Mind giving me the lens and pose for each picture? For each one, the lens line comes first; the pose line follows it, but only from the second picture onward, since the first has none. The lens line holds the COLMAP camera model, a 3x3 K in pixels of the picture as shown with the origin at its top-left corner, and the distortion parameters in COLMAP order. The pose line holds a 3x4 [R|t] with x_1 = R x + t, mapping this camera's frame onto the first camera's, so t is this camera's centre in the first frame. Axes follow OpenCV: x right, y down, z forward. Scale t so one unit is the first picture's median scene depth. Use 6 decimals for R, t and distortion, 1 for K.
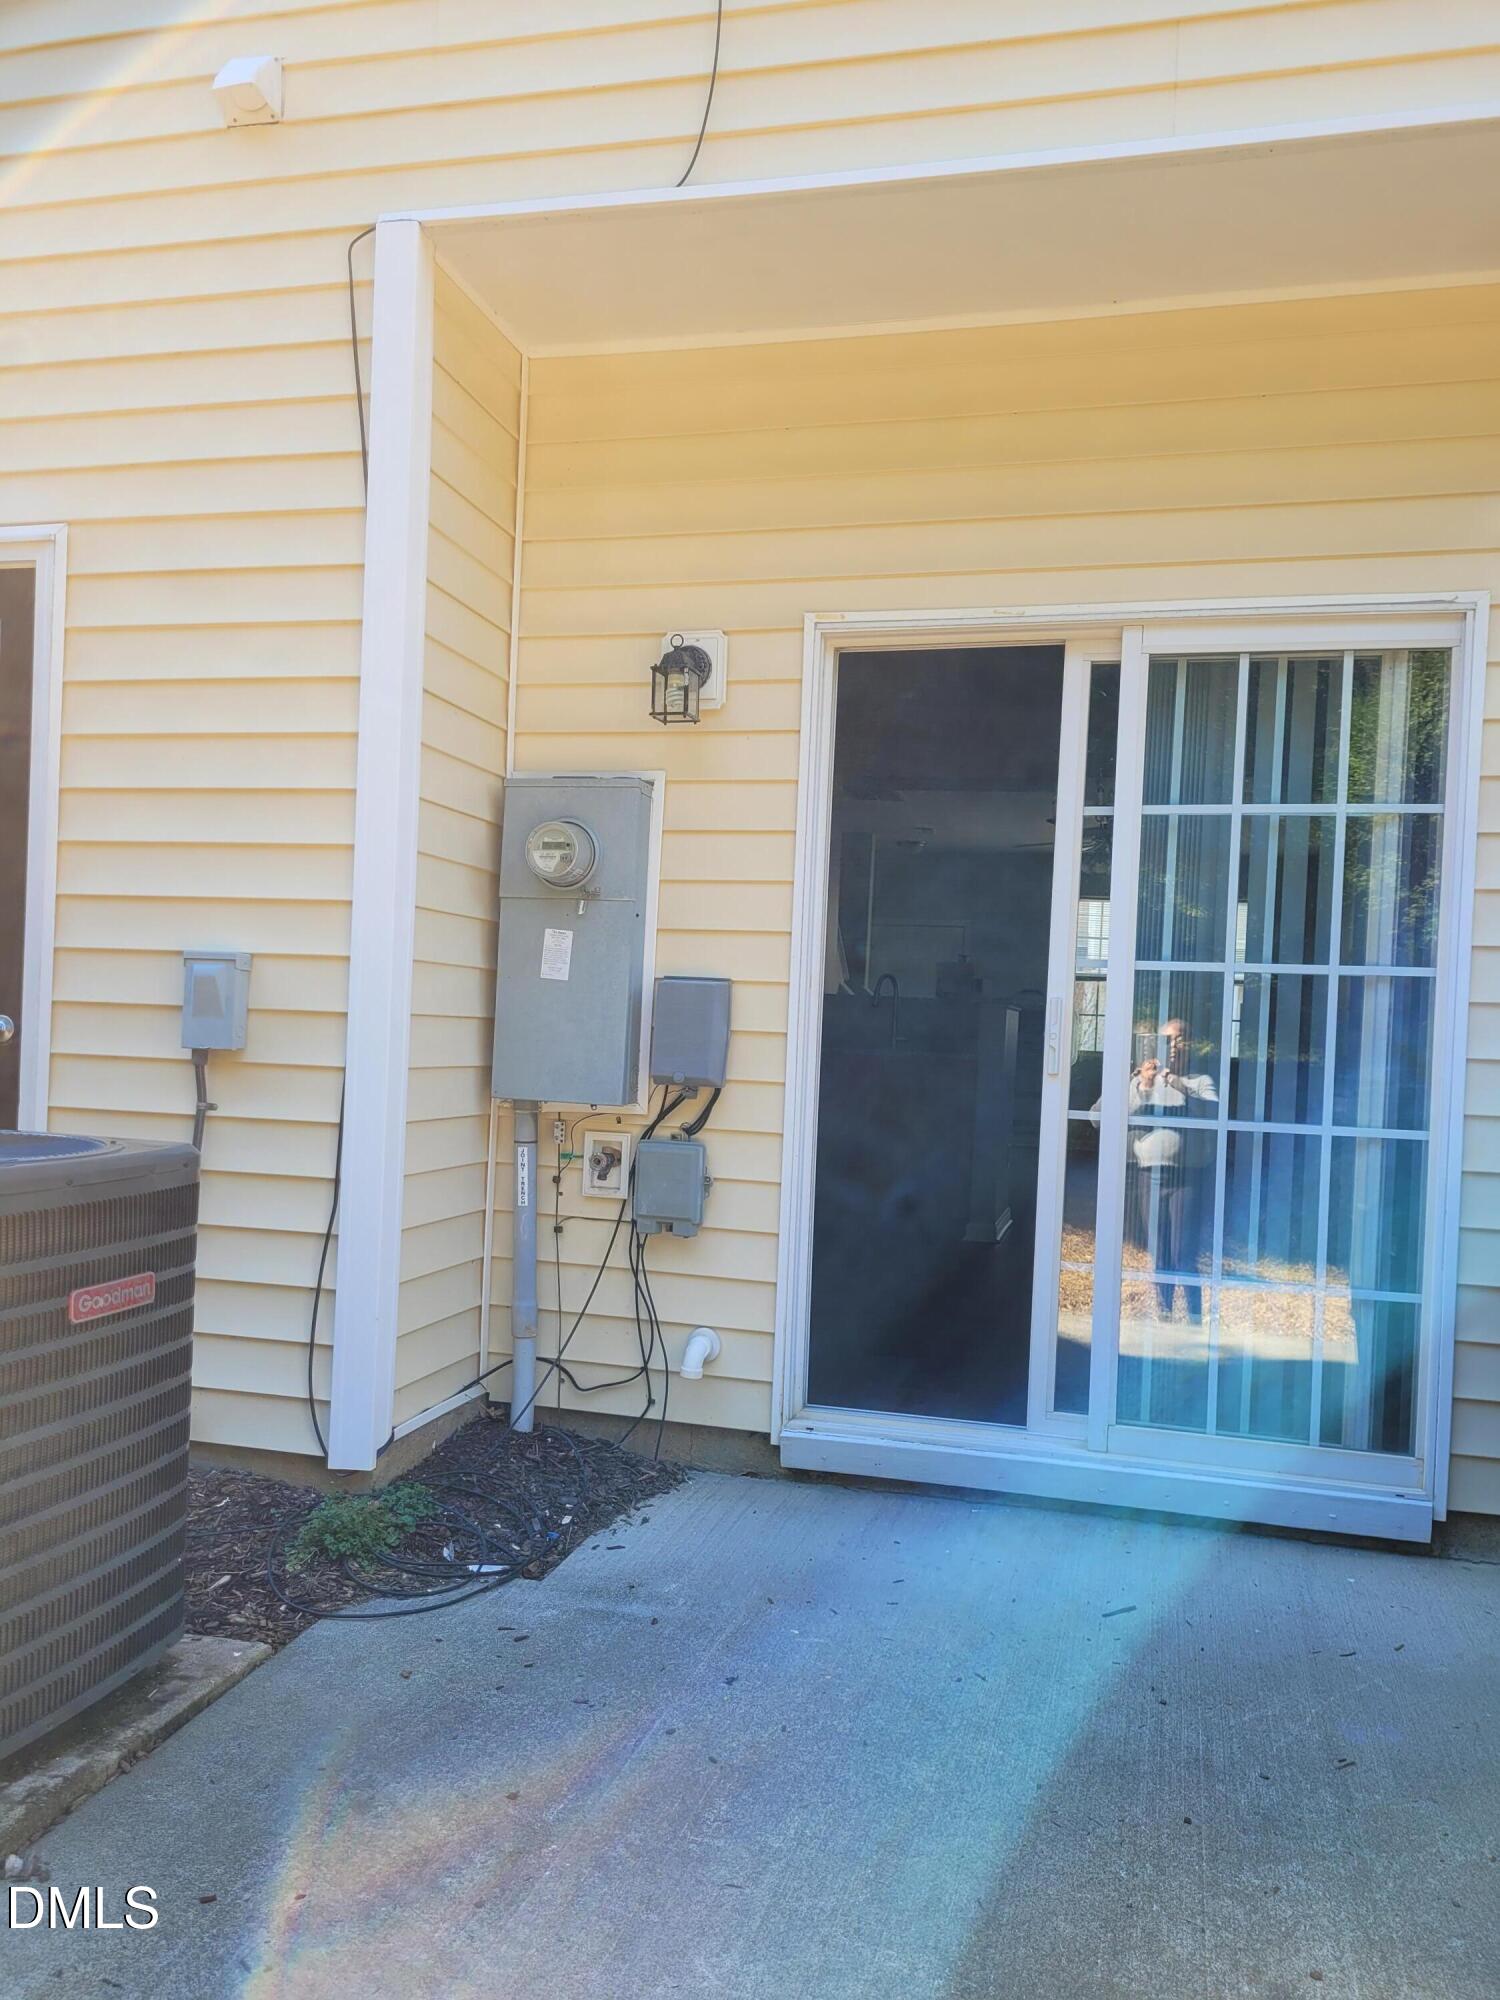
lens RADIAL K [[1505.2, 0, 758.1], [0, 1505.2, 1048.5], [0, 0, 1]] dist [0.068825, -0.060505]
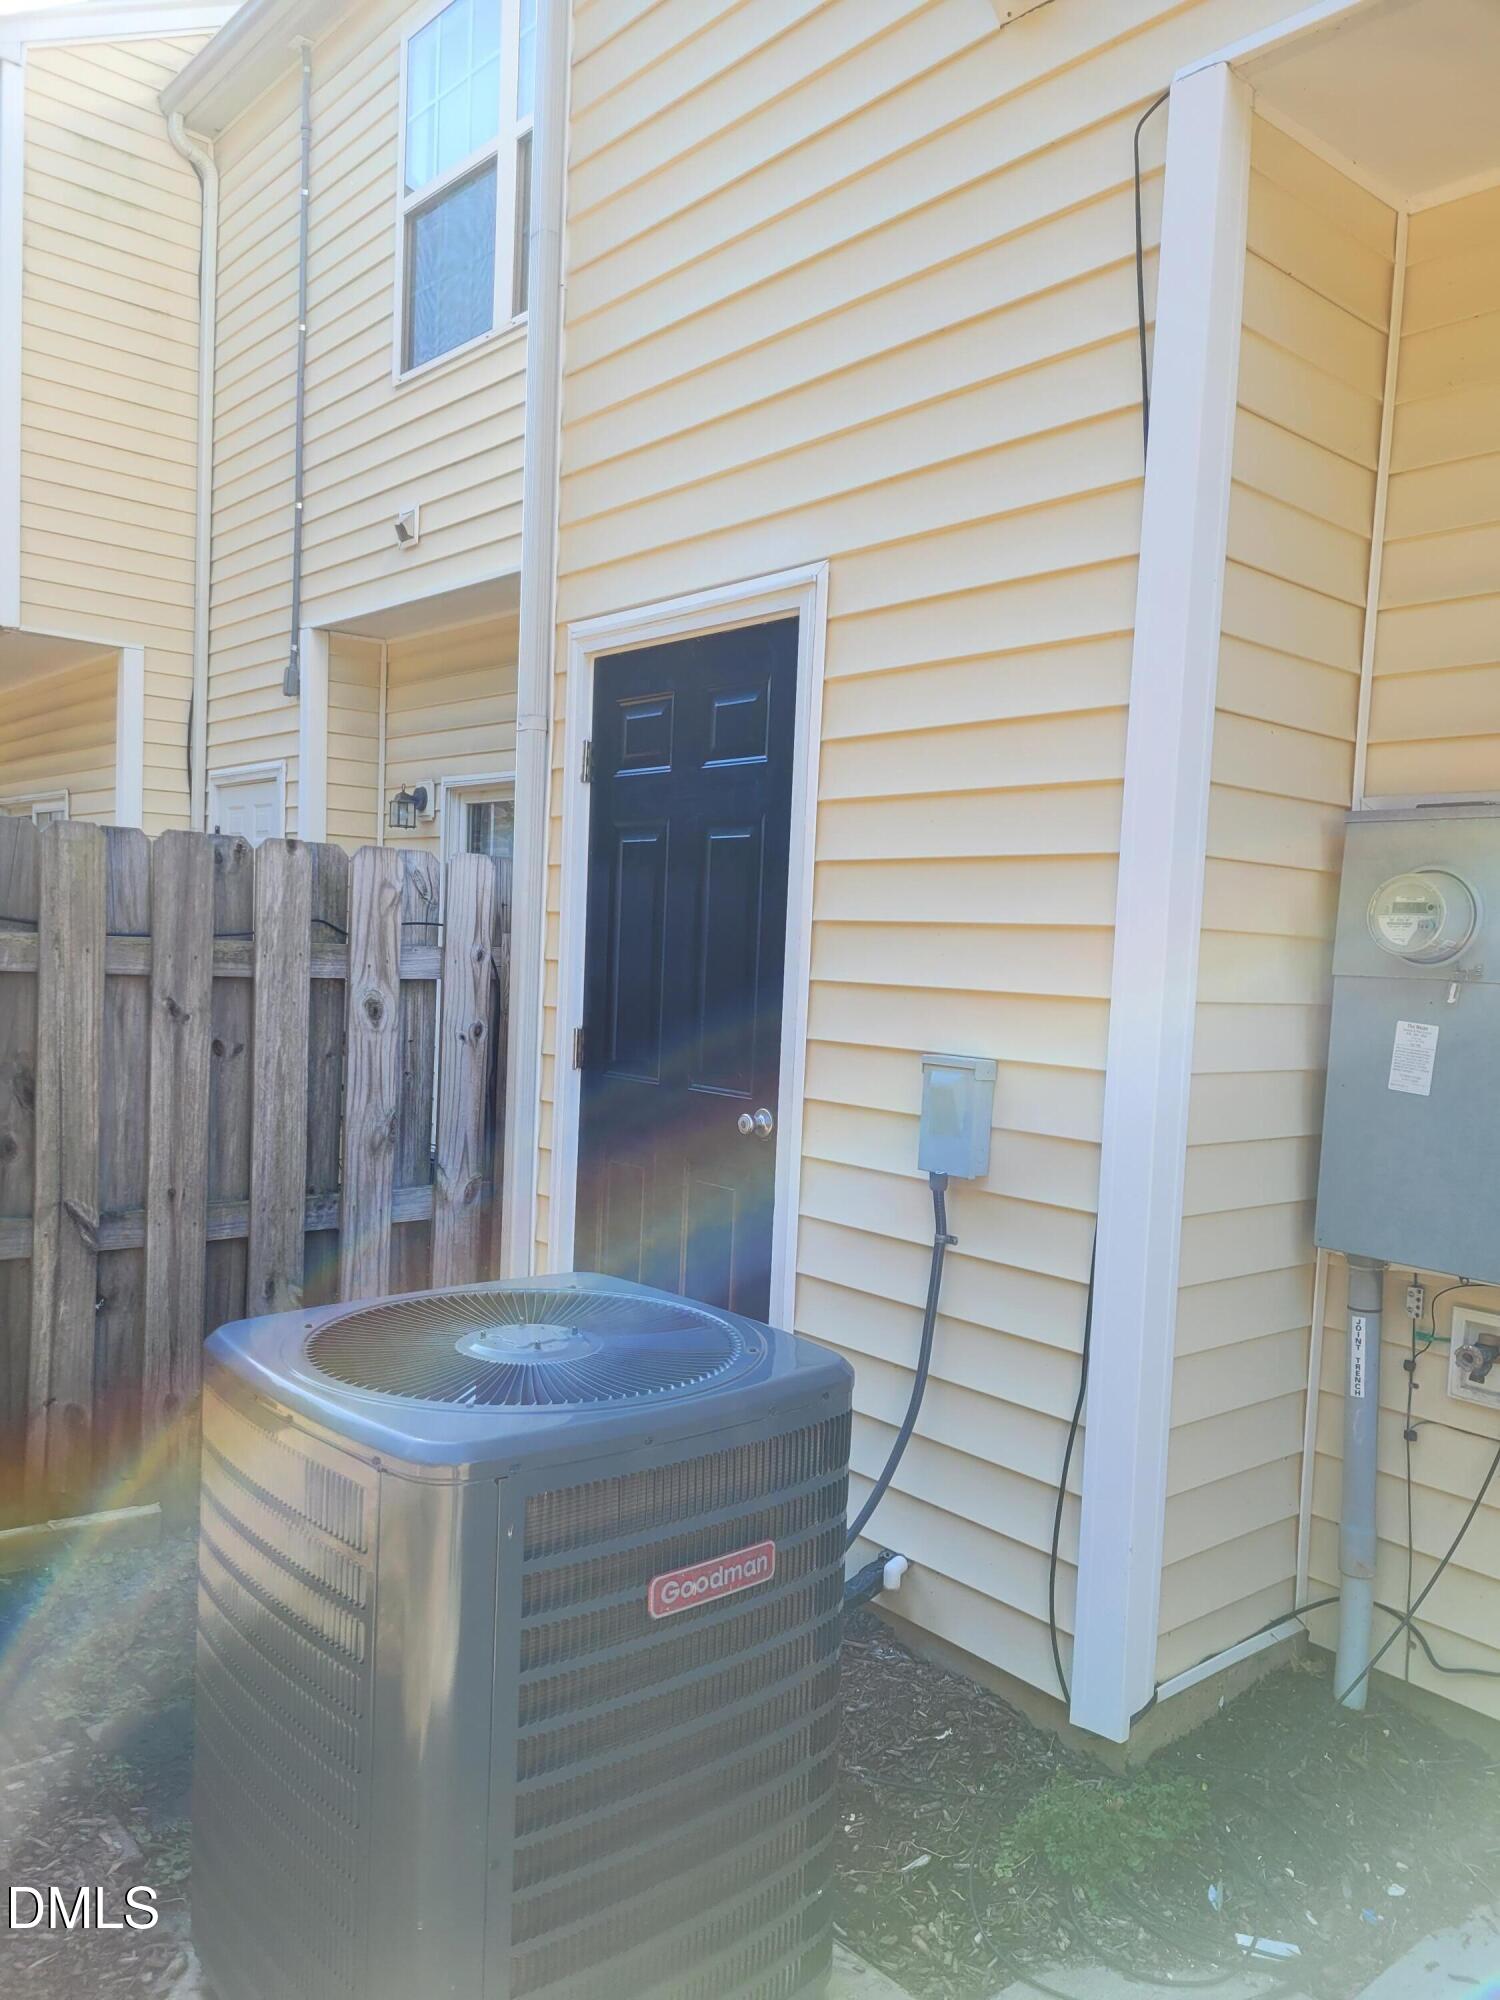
lens RADIAL K [[1505.2, 0, 758.1], [0, 1505.2, 1048.5], [0, 0, 1]] dist [0.068825, -0.060505]
pose [[0.822867, 0.032058, -0.567330, 0.019701], [-0.015773, 0.999311, 0.033591, -0.093417], [0.568016, -0.018692, 0.822805, 0.260610]]
